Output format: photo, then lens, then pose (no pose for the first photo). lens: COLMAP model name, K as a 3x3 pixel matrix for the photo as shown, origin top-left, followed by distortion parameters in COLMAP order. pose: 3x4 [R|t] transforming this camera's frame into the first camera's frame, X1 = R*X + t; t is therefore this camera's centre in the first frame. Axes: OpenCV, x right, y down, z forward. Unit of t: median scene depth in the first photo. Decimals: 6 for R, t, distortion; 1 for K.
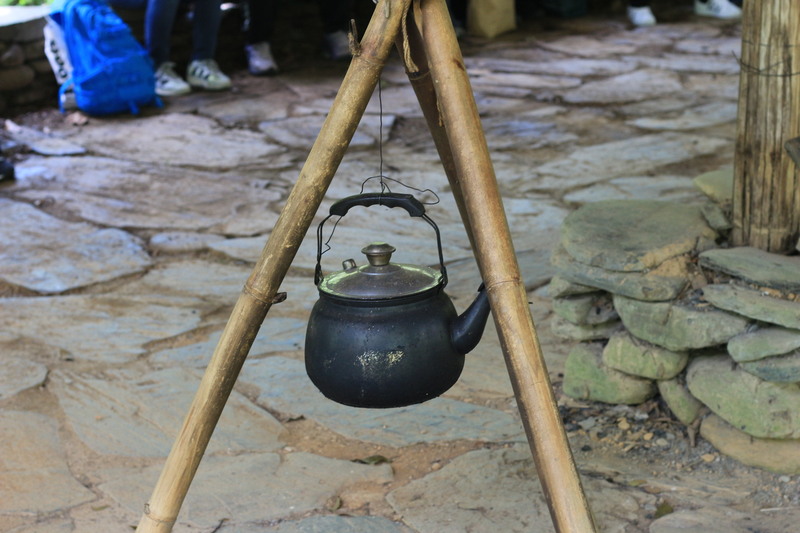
lens RADIAL K [[1896.9, 0, 400.0], [0, 1896.9, 266.5], [0, 0, 1]] dist [-0.084129, -0.129218]
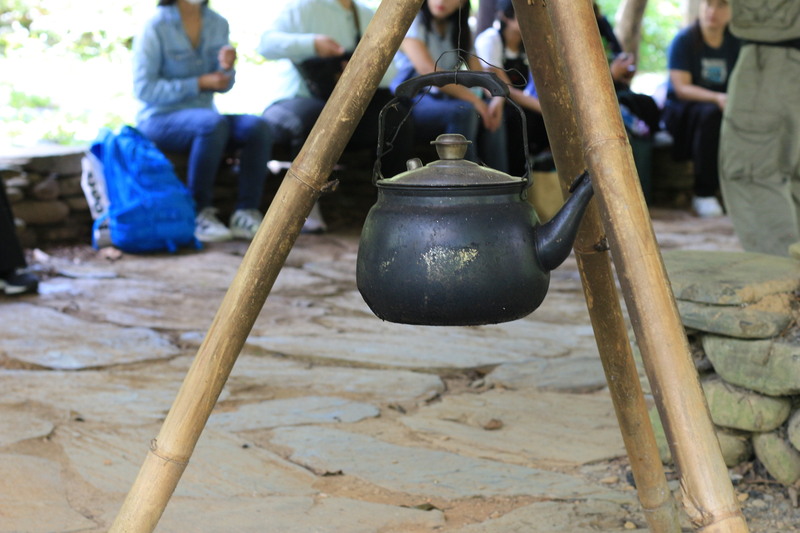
lens RADIAL K [[1896.9, 0, 400.0], [0, 1896.9, 266.5], [0, 0, 1]] dist [-0.084129, -0.129218]
pose [[0.998801, 0.043170, -0.023101, -0.008299], [-0.046336, 0.985846, -0.161121, 0.123289], [0.015819, 0.161998, 0.986664, 0.126108]]
